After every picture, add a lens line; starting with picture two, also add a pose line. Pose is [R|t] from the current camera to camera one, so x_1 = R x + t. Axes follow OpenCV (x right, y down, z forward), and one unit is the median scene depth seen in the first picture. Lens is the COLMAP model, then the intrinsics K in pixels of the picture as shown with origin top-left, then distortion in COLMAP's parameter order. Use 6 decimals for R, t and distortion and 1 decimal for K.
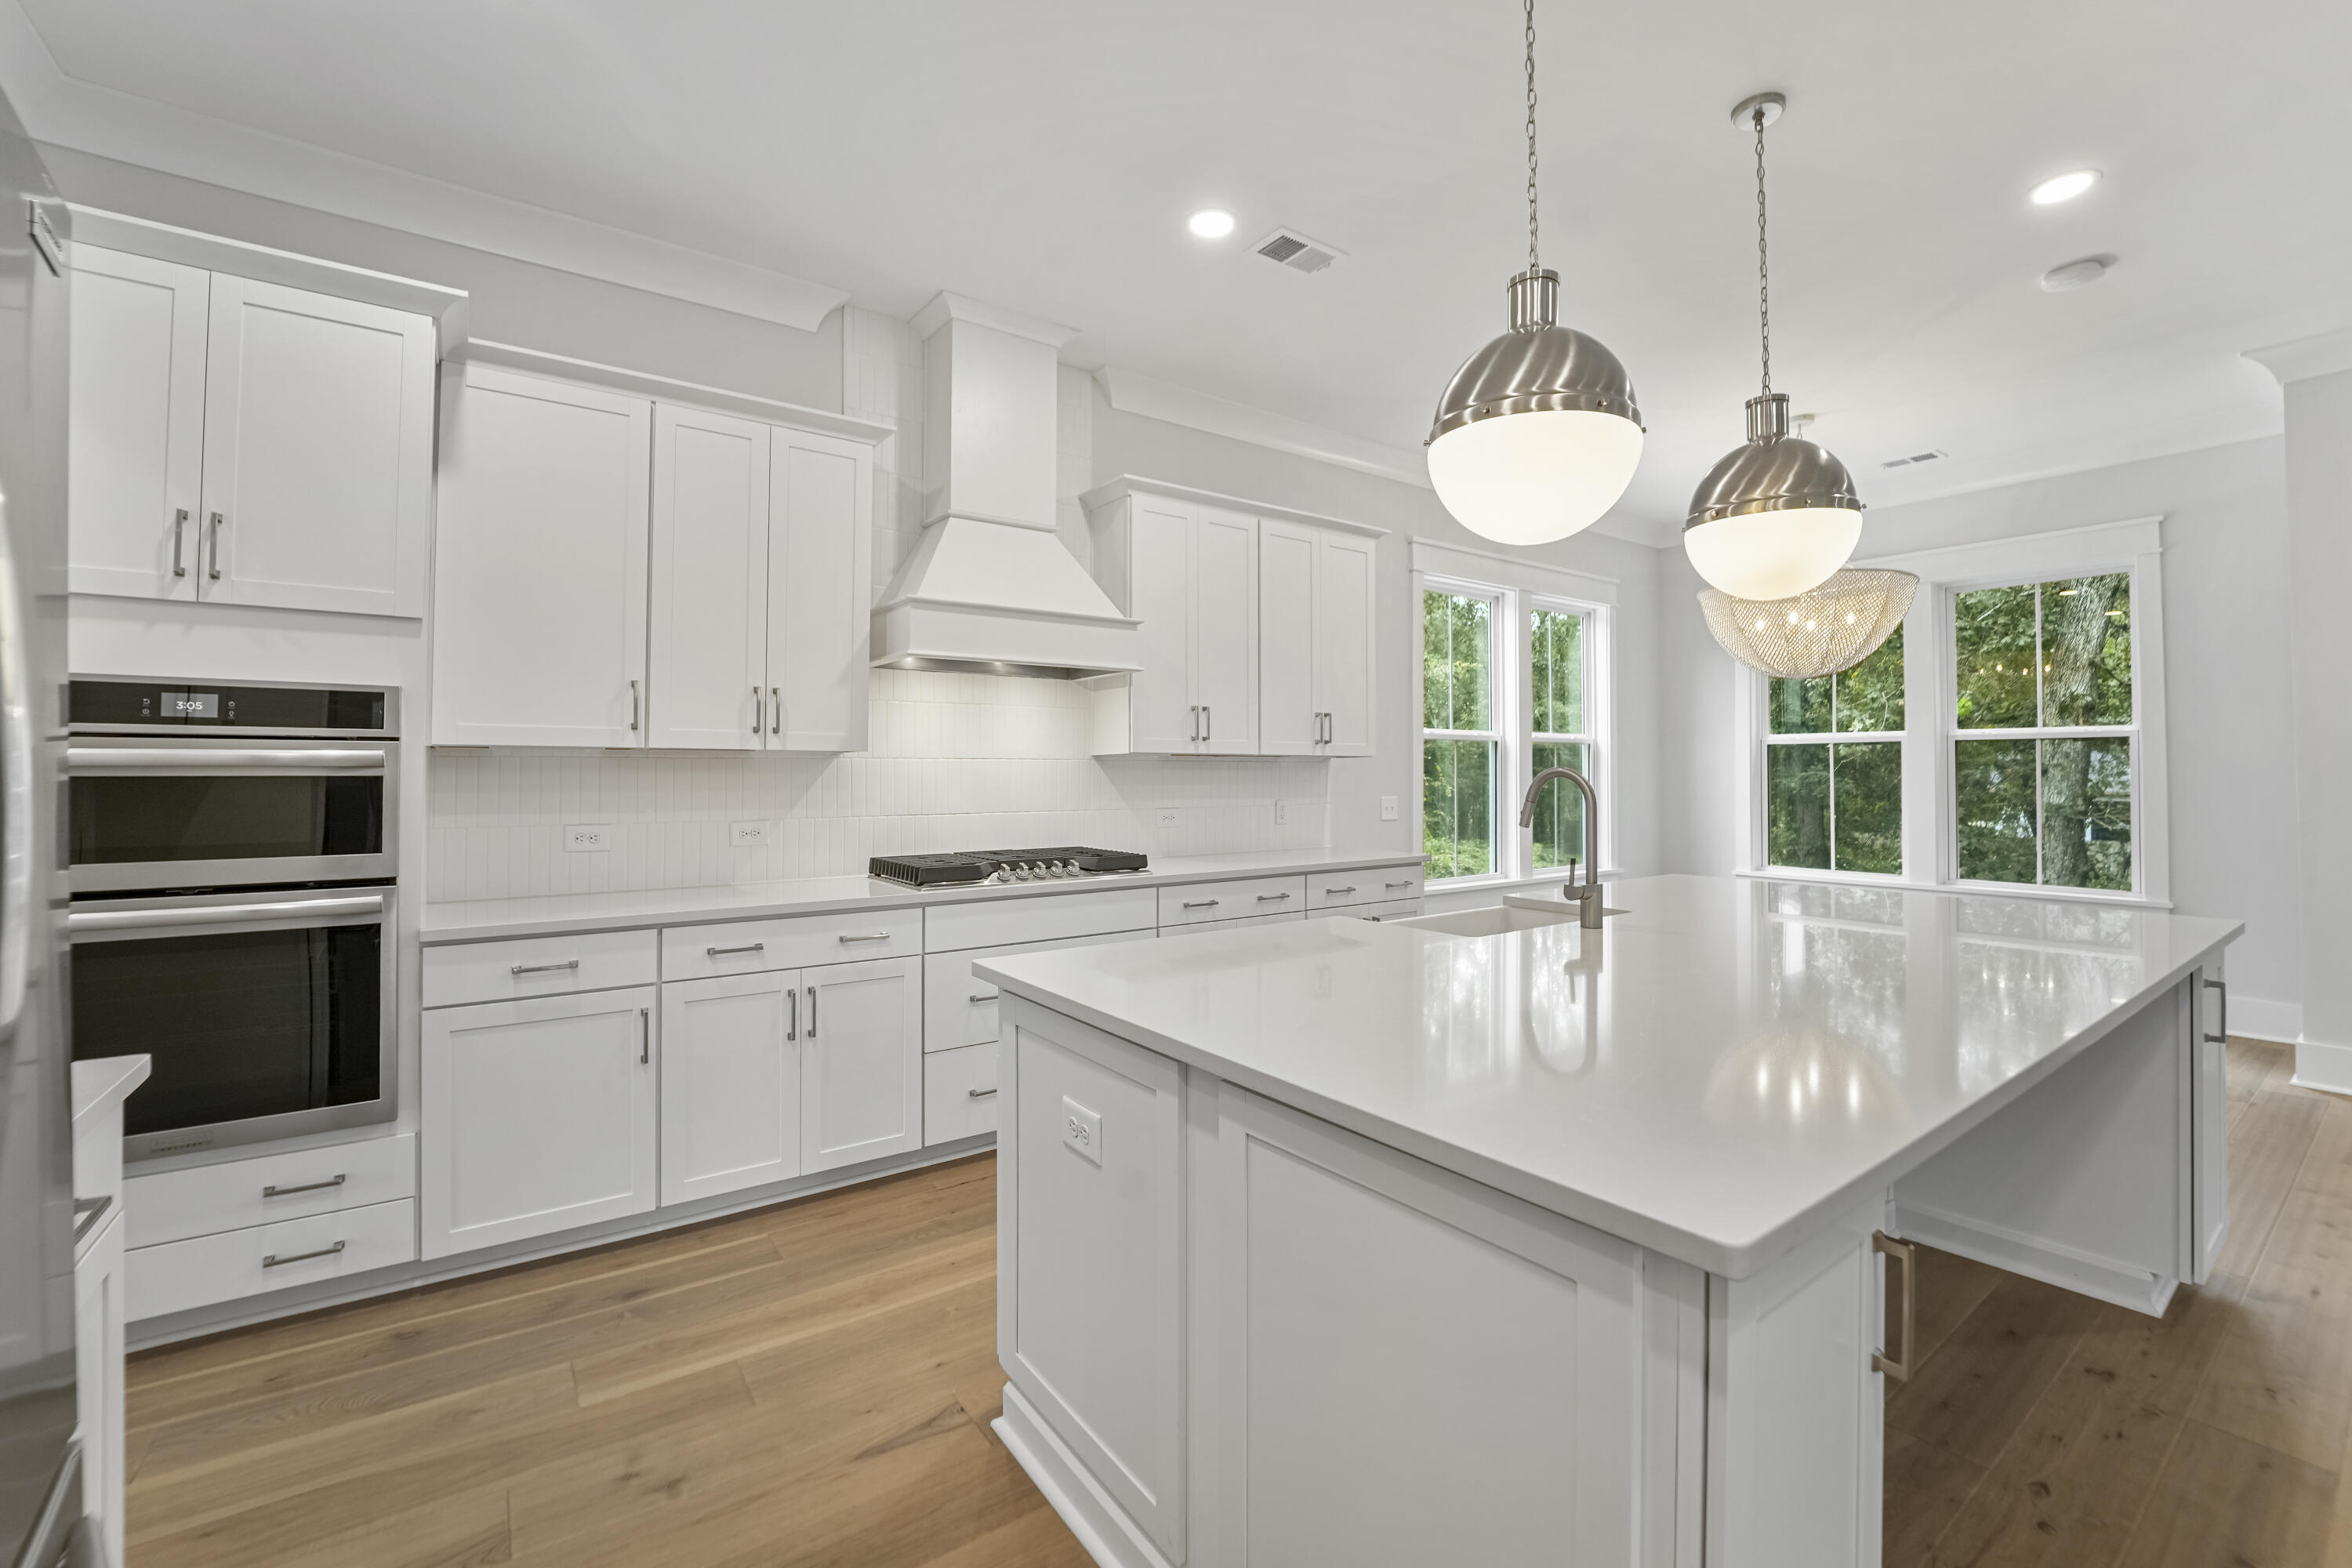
lens RADIAL K [[964.6, 0, 1176.1], [0, 964.6, 764.8], [0, 0, 1]] dist [-0.023596, 0.001122]
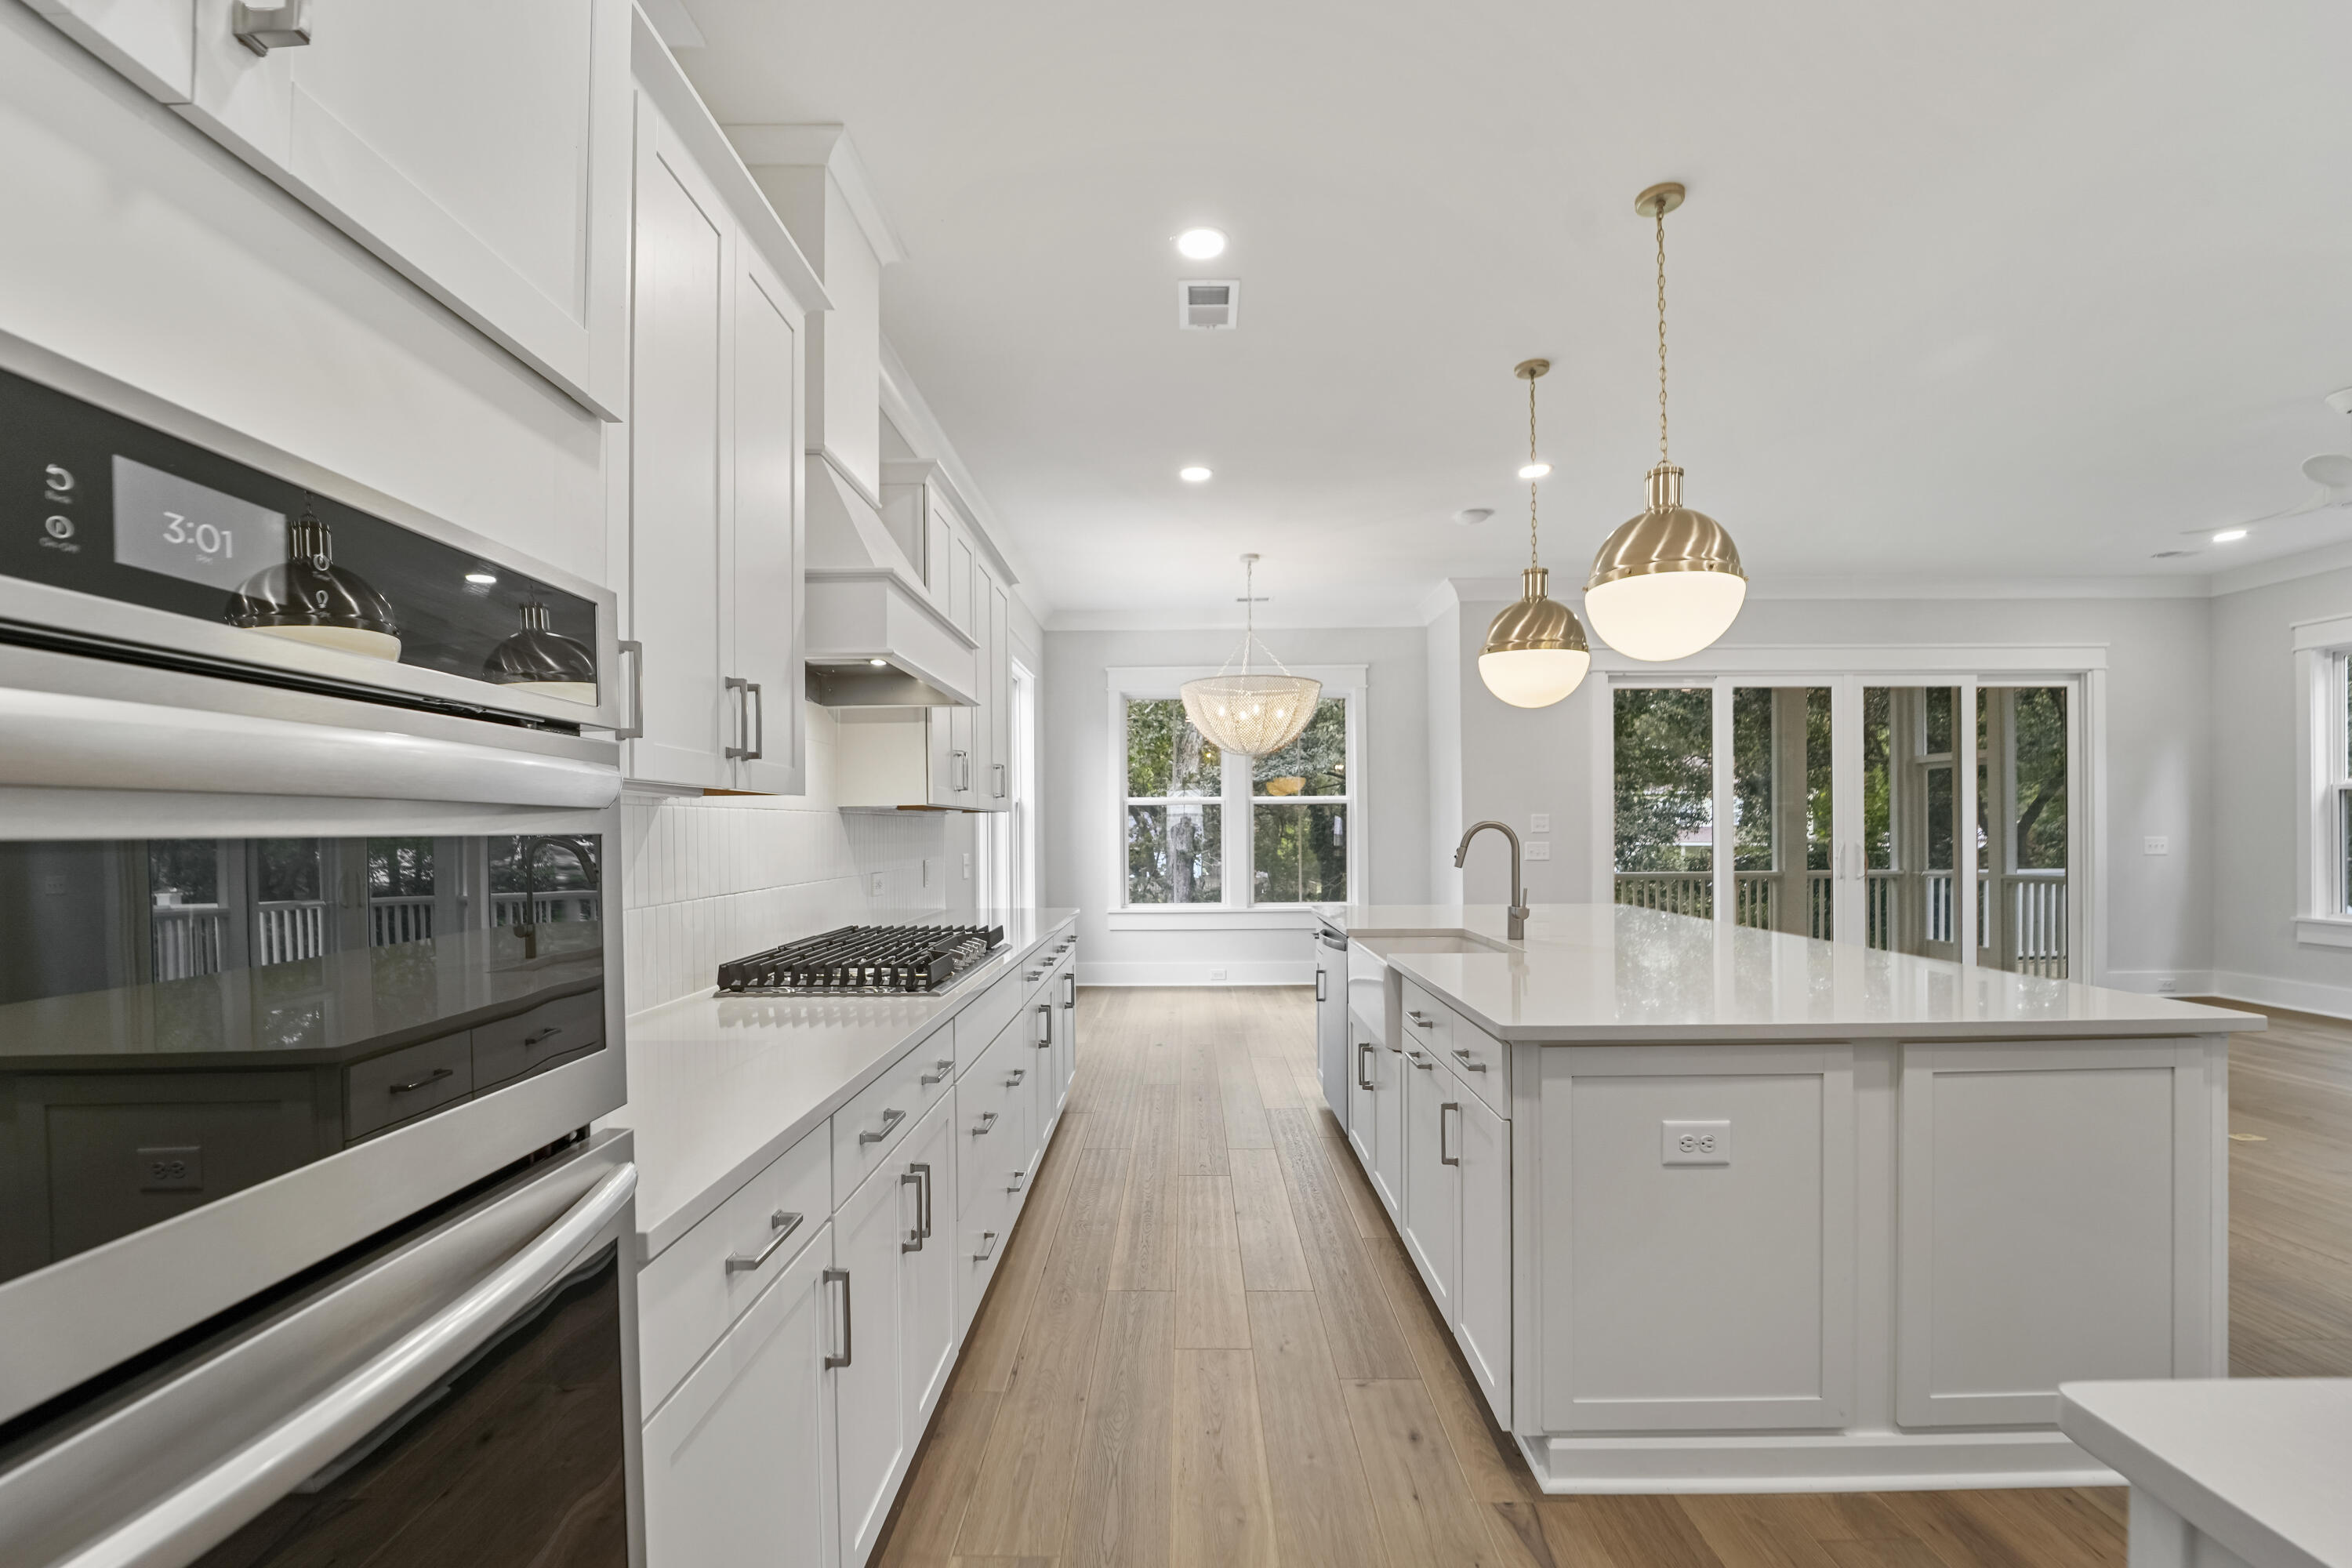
lens RADIAL K [[964.6, 0, 1180.5], [0, 964.6, 835.5], [0, 0, 1]] dist [-0.023596, 0.001122]
pose [[0.596632, -0.008716, 0.802468, -0.893870], [-0.002858, 0.999912, 0.012985, 0.006118], [-0.802510, -0.010041, 0.596554, 0.544114]]
